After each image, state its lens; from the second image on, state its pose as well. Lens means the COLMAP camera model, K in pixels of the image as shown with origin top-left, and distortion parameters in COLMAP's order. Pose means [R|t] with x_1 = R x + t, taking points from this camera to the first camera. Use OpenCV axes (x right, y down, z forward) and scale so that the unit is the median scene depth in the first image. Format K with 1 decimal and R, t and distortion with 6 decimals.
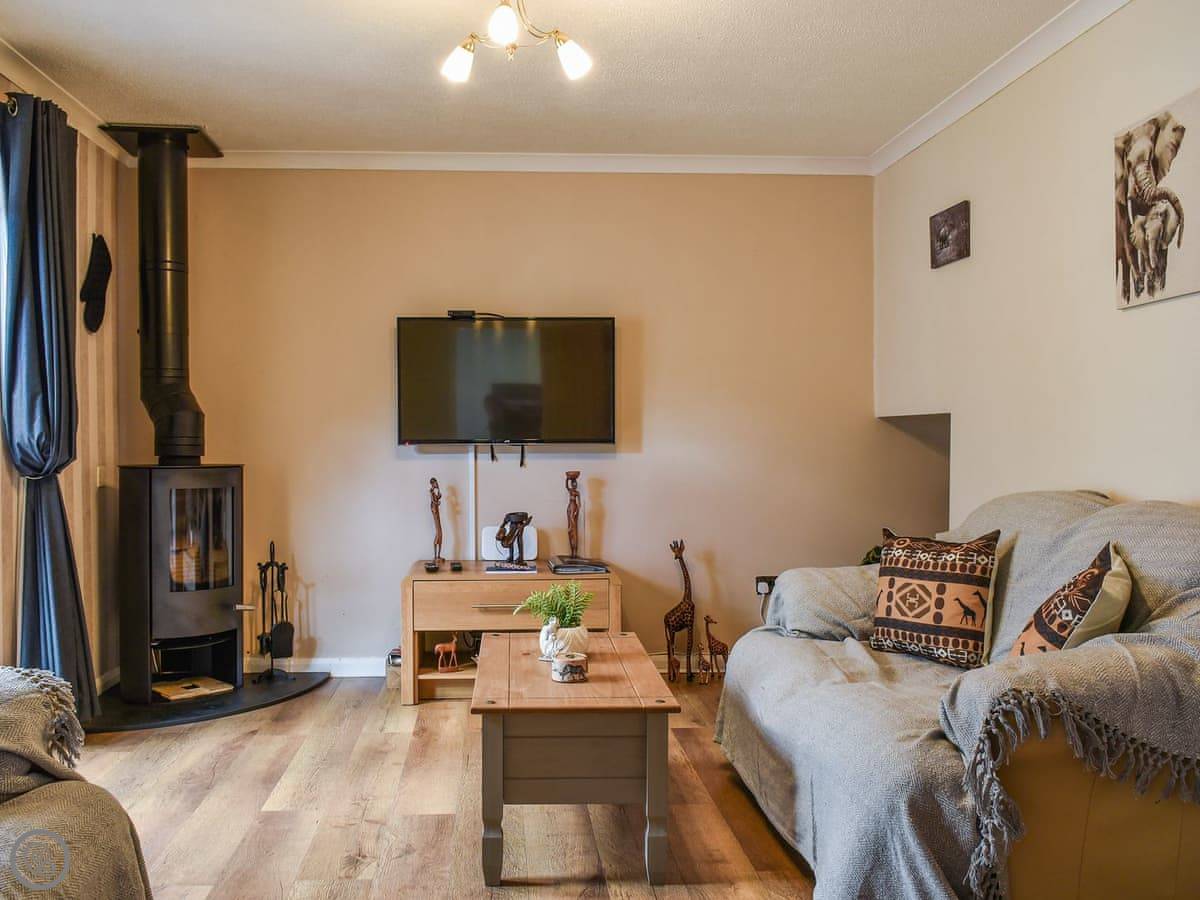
lens RADIAL K [[1070.0, 0, 600.0], [0, 1070.0, 450.0], [0, 0, 1]] dist [-0.168483, 0.130585]
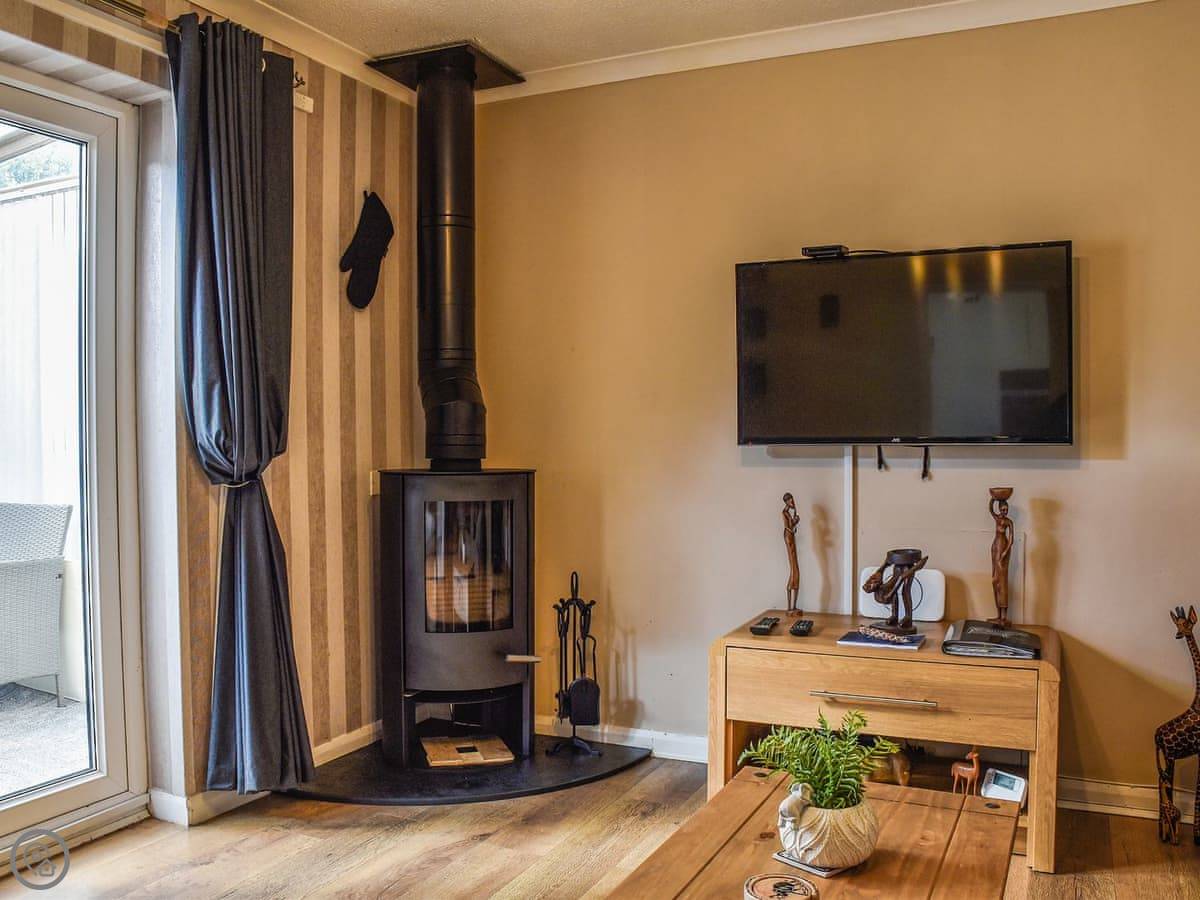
lens RADIAL K [[1033.4, 0, 563.3], [0, 1033.4, 453.9], [0, 0, 1]] dist [-0.170372, 0.122270]
pose [[0.833140, 0.007141, -0.553015, 0.091539], [-0.002795, 0.999958, 0.008700, -0.004762], [0.553054, -0.005703, 0.833126, 0.374787]]
